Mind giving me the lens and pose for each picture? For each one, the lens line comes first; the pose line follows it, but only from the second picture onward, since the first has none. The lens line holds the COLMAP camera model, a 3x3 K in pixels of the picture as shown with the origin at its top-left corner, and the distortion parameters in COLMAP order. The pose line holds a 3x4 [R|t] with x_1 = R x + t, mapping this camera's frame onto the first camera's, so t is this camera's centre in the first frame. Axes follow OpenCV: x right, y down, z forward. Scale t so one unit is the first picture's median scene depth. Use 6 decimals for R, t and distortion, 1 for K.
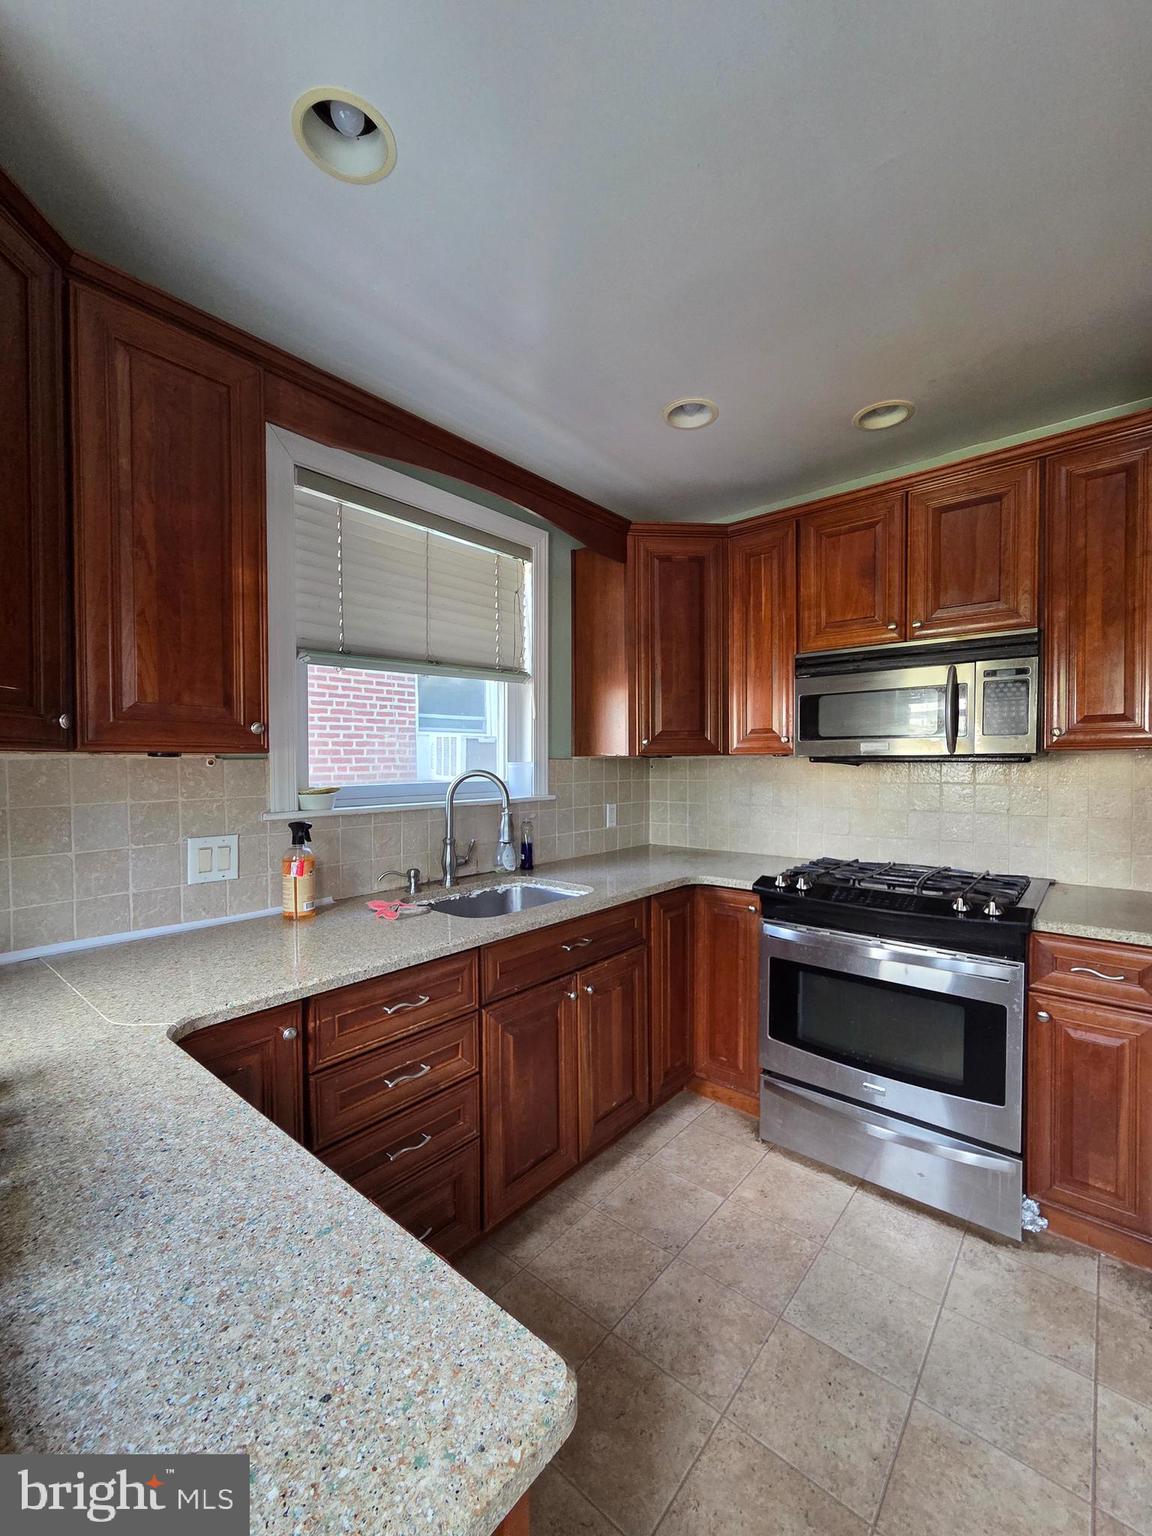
lens RADIAL K [[627.0, 0, 577.5], [0, 627.0, 779.5], [0, 0, 1]] dist [0.000635, 0.000062]
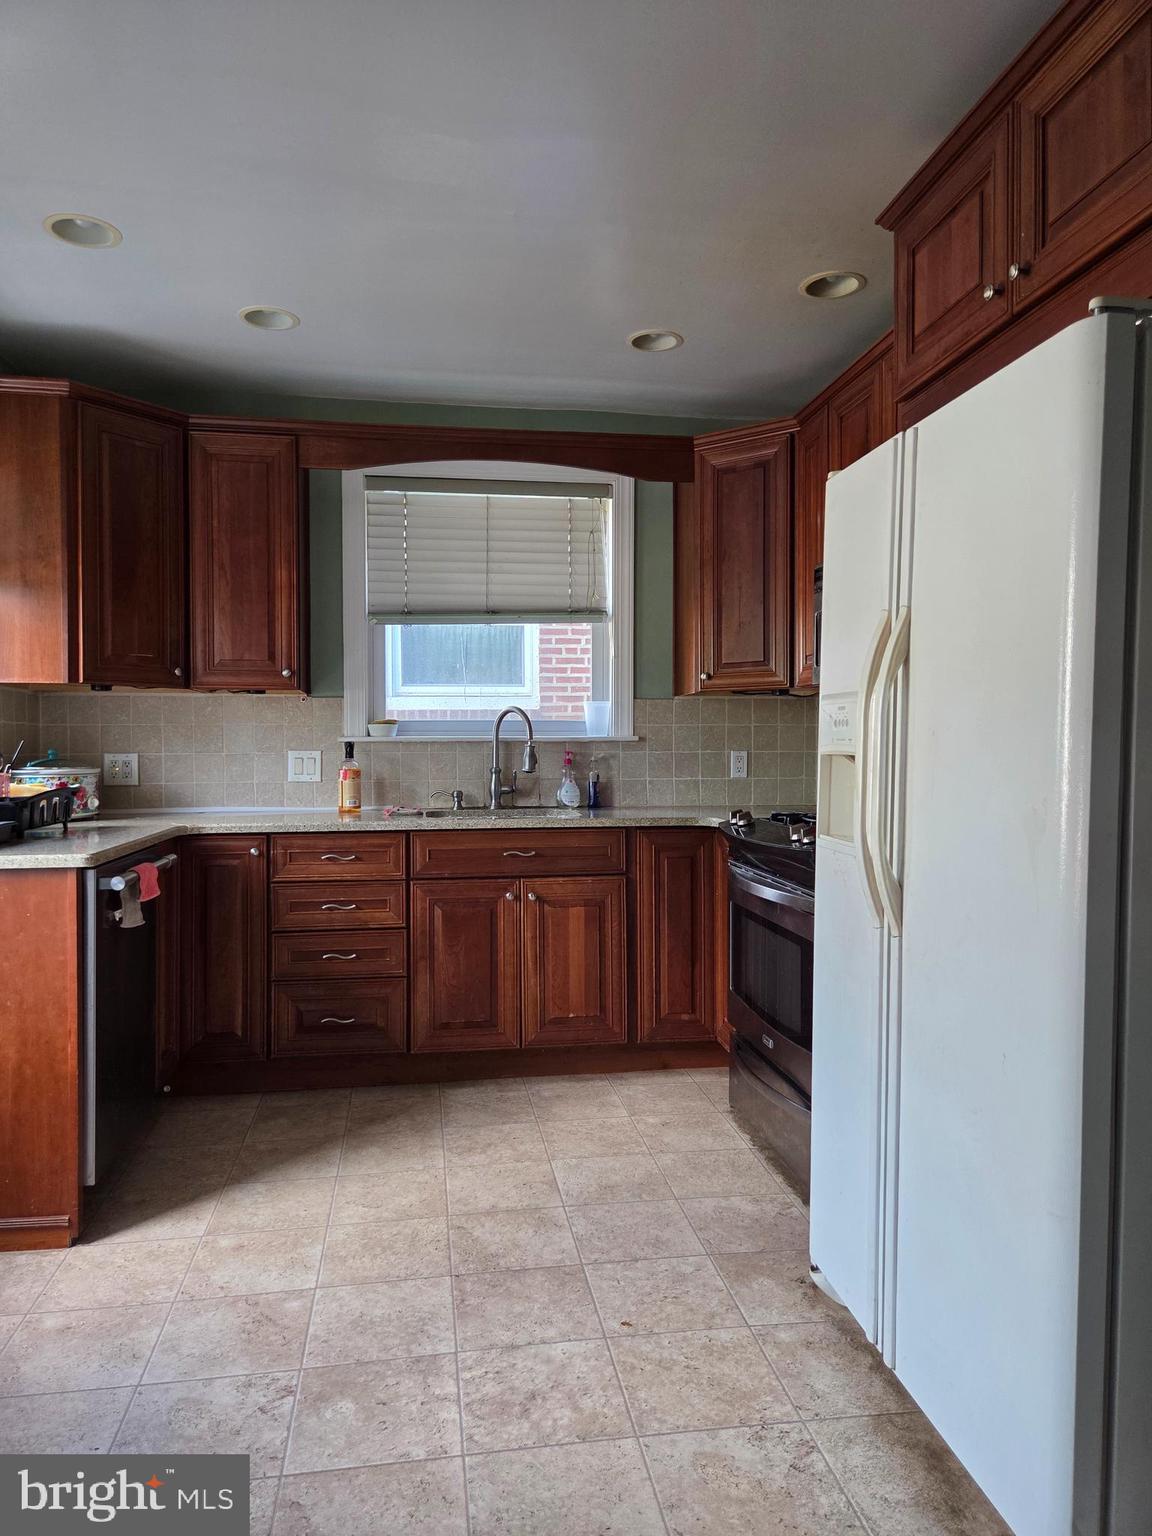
lens RADIAL K [[1031.4, 0, 576.0], [0, 1031.4, 768.0], [0, 0, 1]] dist [0.052230, -0.068381]
pose [[0.754829, 0.017806, -0.655680, 1.247413], [-0.019495, 0.999799, 0.004709, 0.092214], [0.655632, 0.009228, 0.755024, -0.334764]]
